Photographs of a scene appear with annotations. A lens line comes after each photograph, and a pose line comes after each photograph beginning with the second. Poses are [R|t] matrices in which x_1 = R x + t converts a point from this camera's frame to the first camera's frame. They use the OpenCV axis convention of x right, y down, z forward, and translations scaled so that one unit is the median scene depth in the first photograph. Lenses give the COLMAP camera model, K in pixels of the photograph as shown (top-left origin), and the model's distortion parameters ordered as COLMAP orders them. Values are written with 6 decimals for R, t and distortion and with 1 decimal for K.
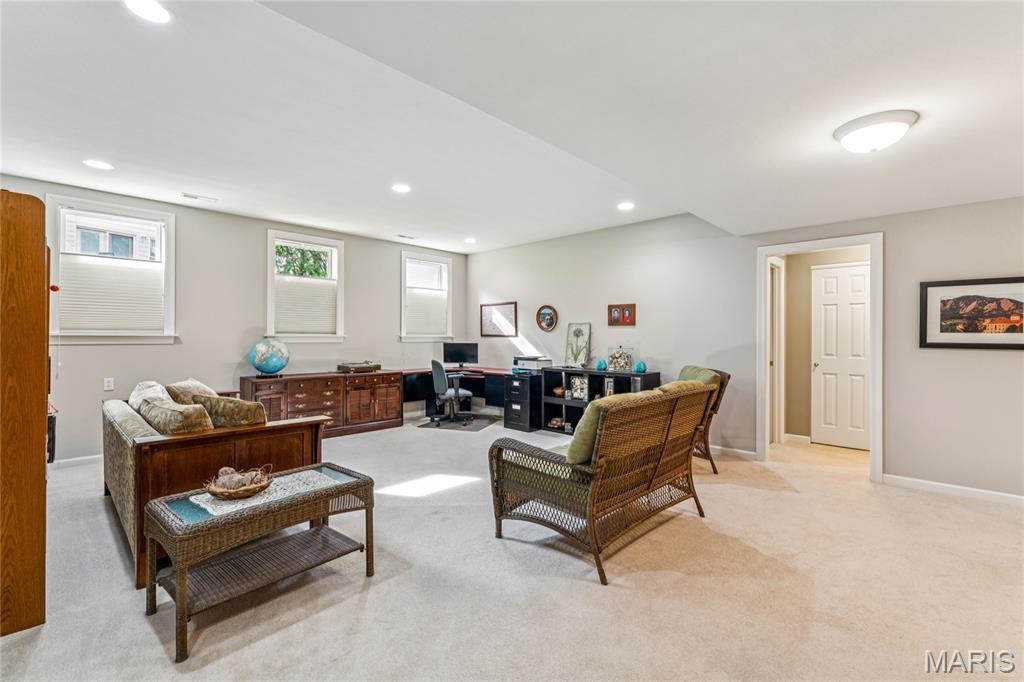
lens RADIAL K [[446.8, 0, 510.5], [0, 446.8, 339.1], [0, 0, 1]] dist [-0.002541, -0.001016]
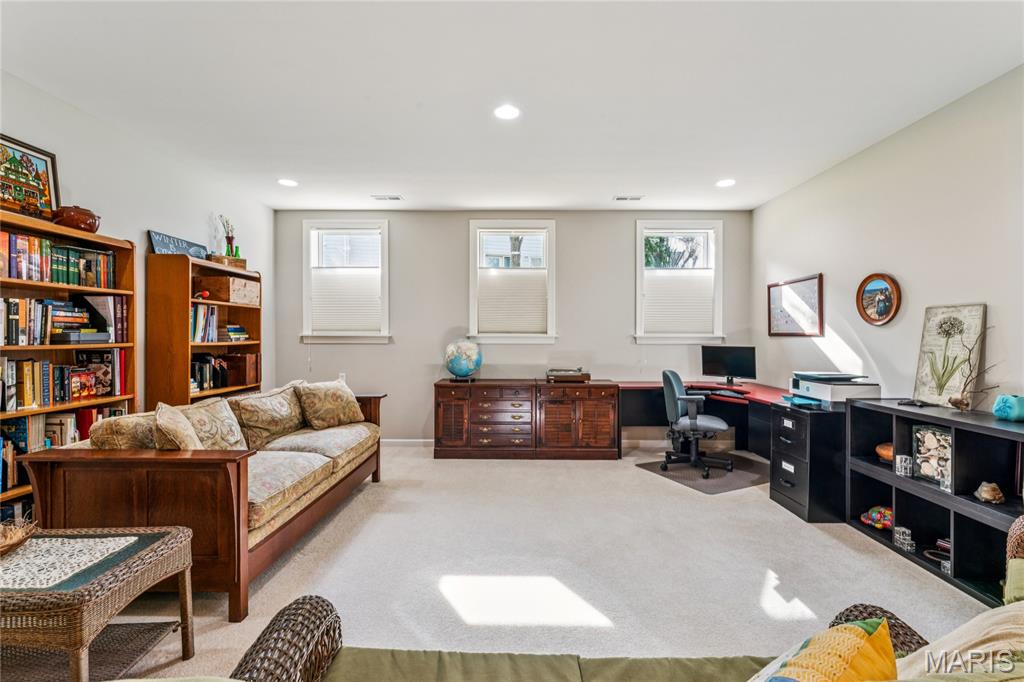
lens RADIAL K [[446.8, 0, 517.5], [0, 446.8, 340.7], [0, 0, 1]] dist [-0.002541, -0.001016]
pose [[0.693736, 0.005262, -0.720211, 0.169845], [-0.003538, 0.999986, 0.003899, -0.000948], [0.720221, -0.000157, 0.693745, 0.384013]]
